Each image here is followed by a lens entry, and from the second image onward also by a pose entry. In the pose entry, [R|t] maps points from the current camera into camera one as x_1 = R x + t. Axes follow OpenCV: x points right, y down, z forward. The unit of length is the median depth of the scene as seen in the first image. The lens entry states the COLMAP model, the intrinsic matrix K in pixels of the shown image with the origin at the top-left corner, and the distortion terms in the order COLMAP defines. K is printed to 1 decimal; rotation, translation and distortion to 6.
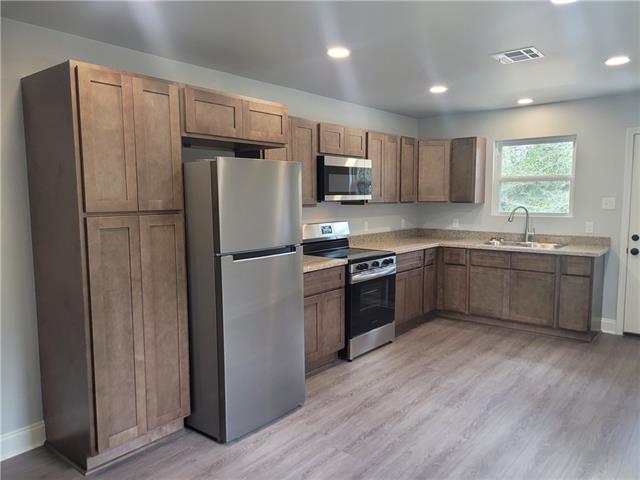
lens RADIAL K [[484.2, 0, 319.8], [0, 484.2, 243.2], [0, 0, 1]] dist [0.034861, -0.007298]
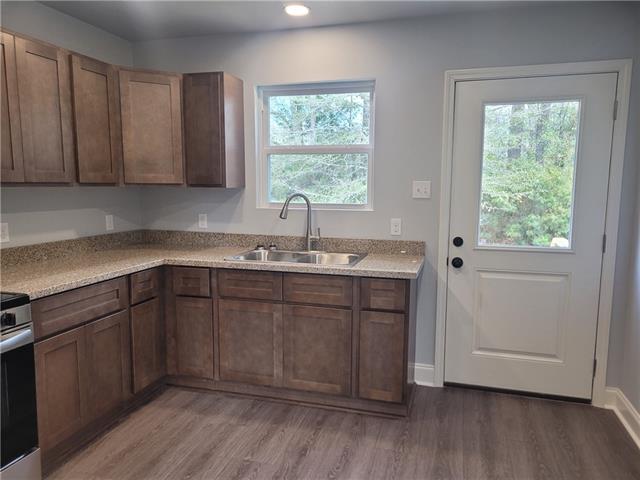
lens RADIAL K [[482.8, 0, 326.5], [0, 482.8, 244.9], [0, 0, 1]] dist [0.042108, -0.001000]
pose [[0.916014, -0.038949, 0.399250, 0.204771], [0.028606, 0.999084, 0.031833, -0.030068], [-0.400124, -0.017739, 0.916289, 0.437798]]
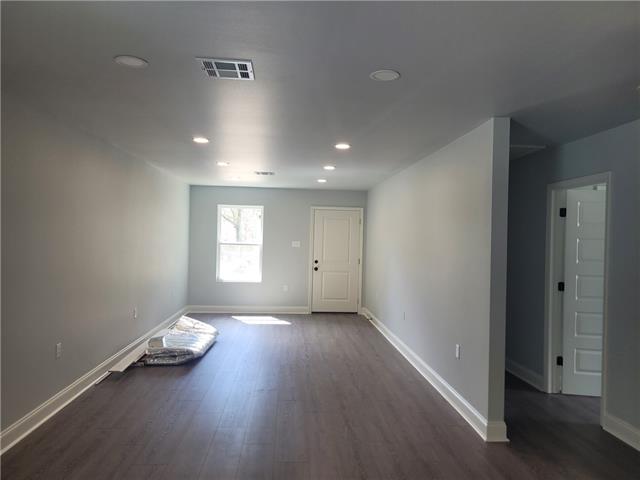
lens RADIAL K [[484.2, 0, 319.8], [0, 484.2, 243.2], [0, 0, 1]] dist [0.034861, -0.007298]
pose [[0.725205, 0.015825, 0.688351, -0.624666], [0.044544, 0.996563, -0.069840, 0.046421], [-0.687091, 0.081310, 0.722007, -0.379921]]
